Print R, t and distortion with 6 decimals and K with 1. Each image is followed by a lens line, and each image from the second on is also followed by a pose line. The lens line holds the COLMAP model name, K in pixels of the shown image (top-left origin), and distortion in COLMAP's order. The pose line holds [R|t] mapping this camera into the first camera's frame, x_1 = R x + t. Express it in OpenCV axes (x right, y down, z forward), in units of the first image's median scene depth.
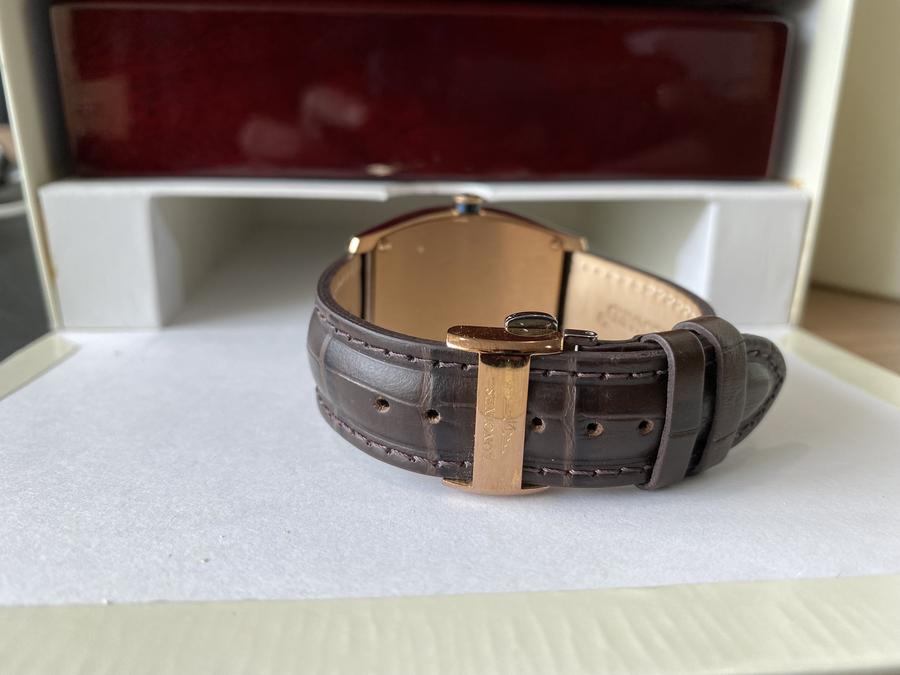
lens RADIAL K [[759.0, 0, 450.0], [0, 759.0, 337.5], [0, 0, 1]] dist [-0.005109, -0.001556]
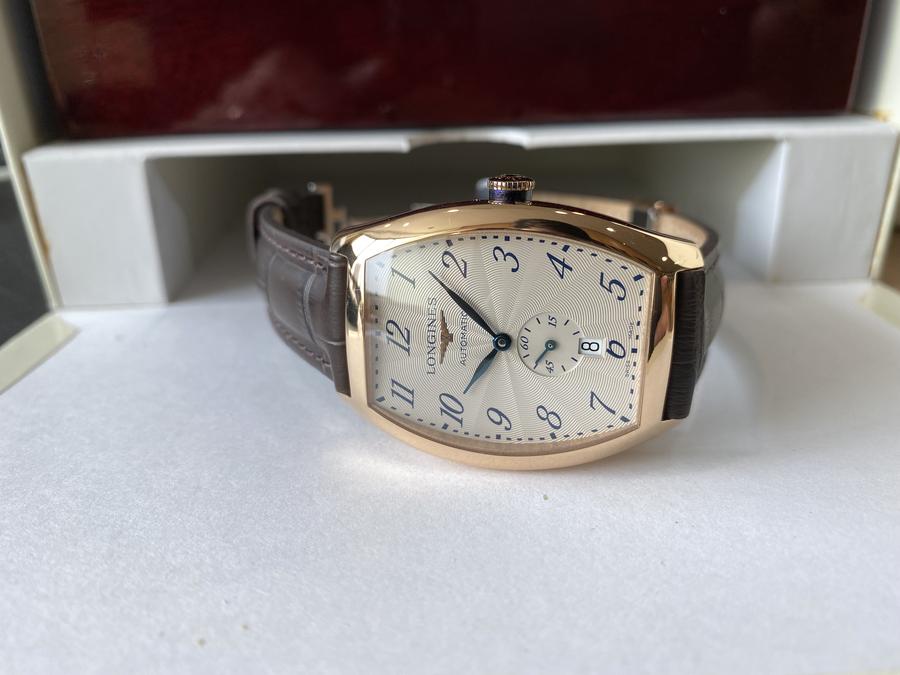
lens RADIAL K [[759.0, 0, 450.0], [0, 759.0, 337.5], [0, 0, 1]] dist [-0.005109, -0.001556]
pose [[0.998878, -0.026969, -0.038922, -0.012396], [0.030443, 0.995331, 0.091598, -0.084295], [0.036270, -0.092680, 0.995035, 0.185851]]
